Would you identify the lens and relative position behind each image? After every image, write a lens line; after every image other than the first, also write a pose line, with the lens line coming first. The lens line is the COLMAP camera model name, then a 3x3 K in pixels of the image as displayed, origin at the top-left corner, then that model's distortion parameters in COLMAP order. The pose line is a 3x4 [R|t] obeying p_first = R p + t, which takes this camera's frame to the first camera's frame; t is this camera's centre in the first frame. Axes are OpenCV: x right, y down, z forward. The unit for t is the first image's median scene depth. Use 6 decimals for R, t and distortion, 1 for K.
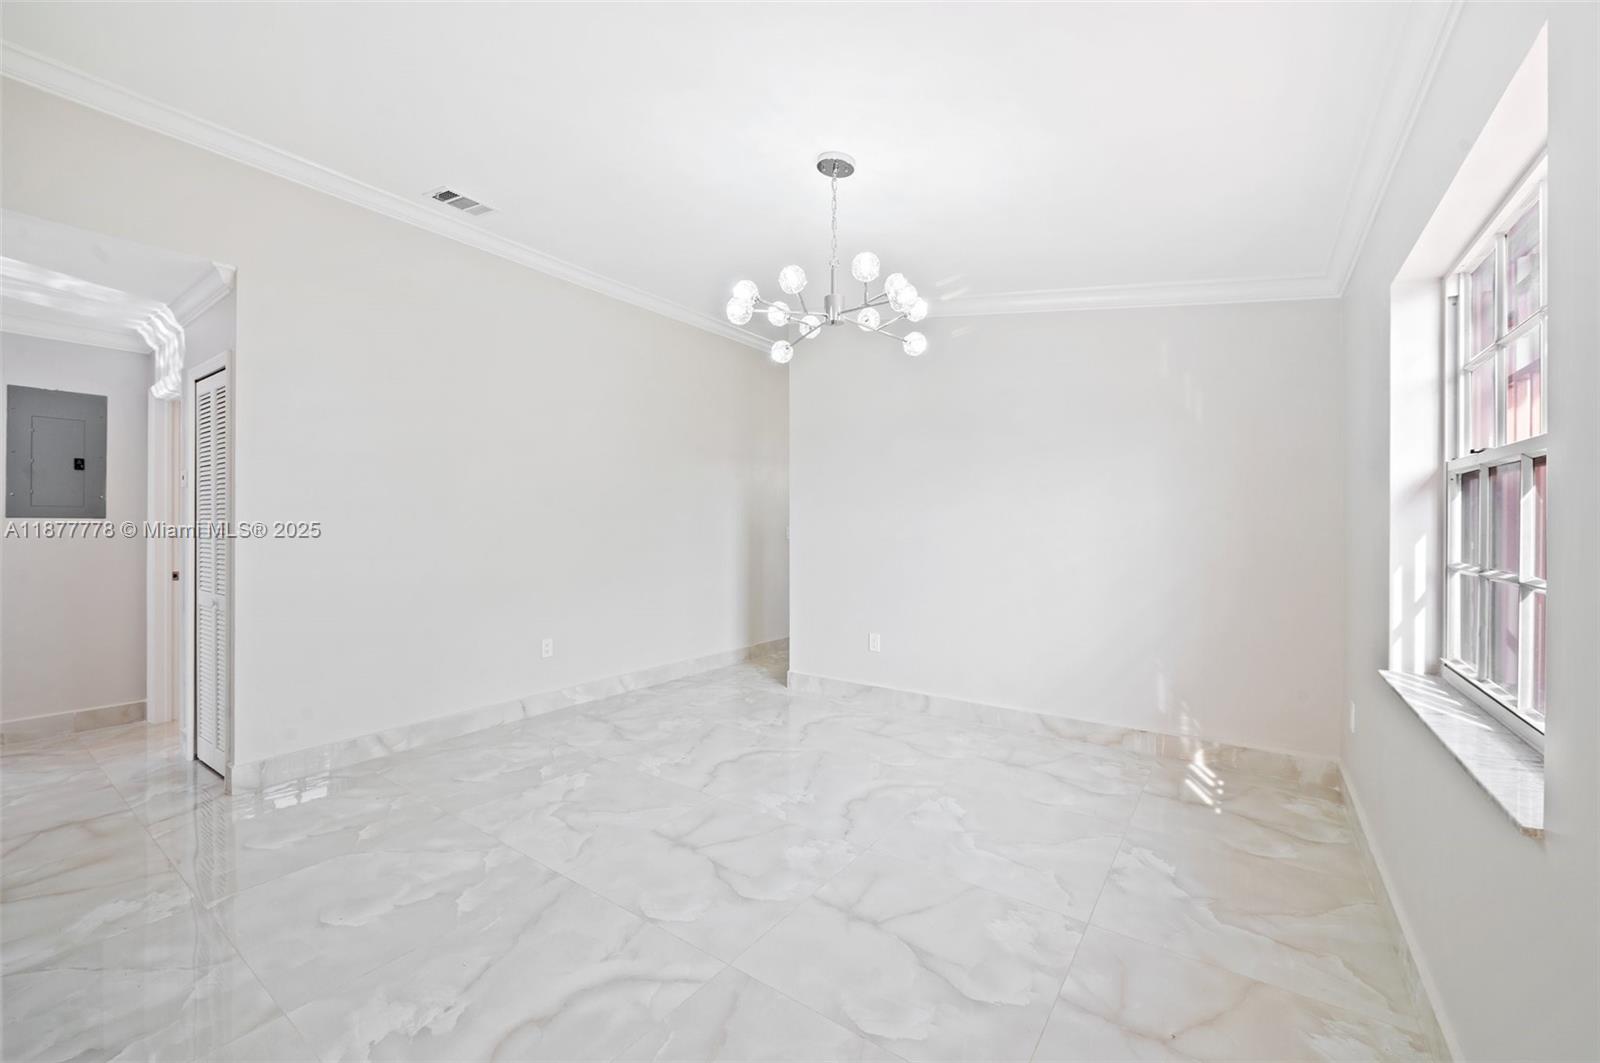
lens RADIAL K [[635.5, 0, 801.1], [0, 635.5, 526.6], [0, 0, 1]] dist [-0.004290, -0.000434]
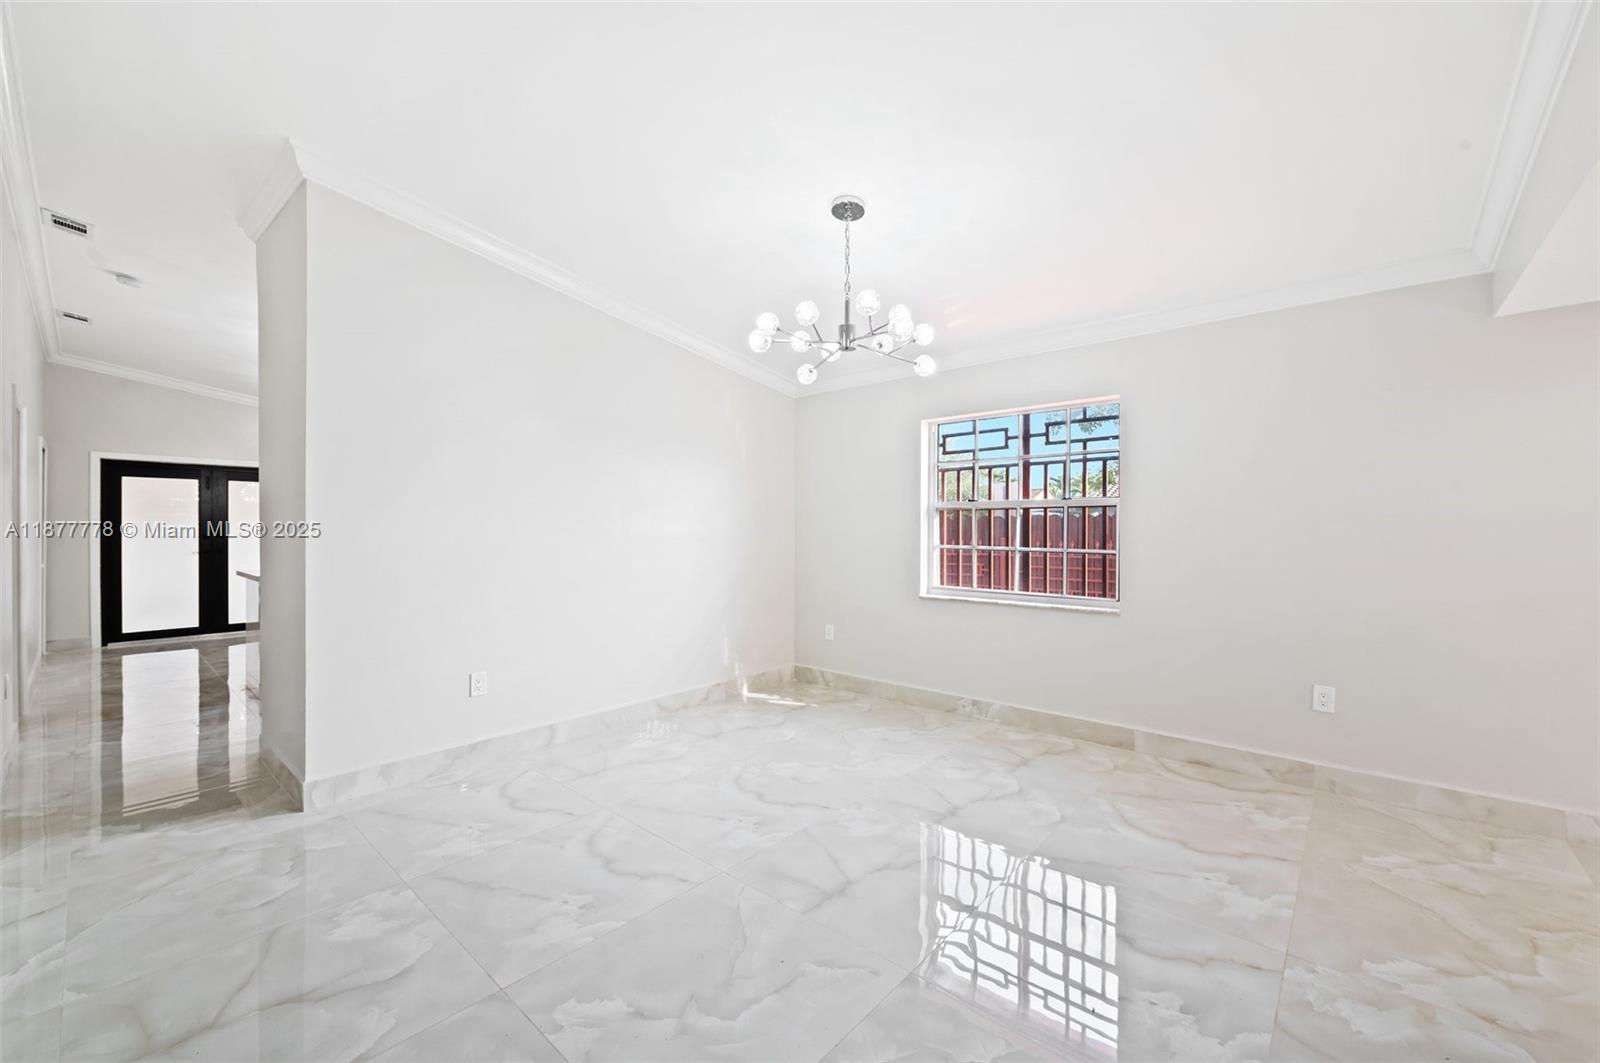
lens RADIAL K [[656.6, 0, 798.6], [0, 656.6, 534.1], [0, 0, 1]] dist [0.000390, 0.000190]
pose [[0.086839, -0.010310, 0.996169, -0.916101], [0.000026, 0.999946, 0.010347, -0.003013], [-0.996222, -0.000872, 0.086835, 0.817612]]
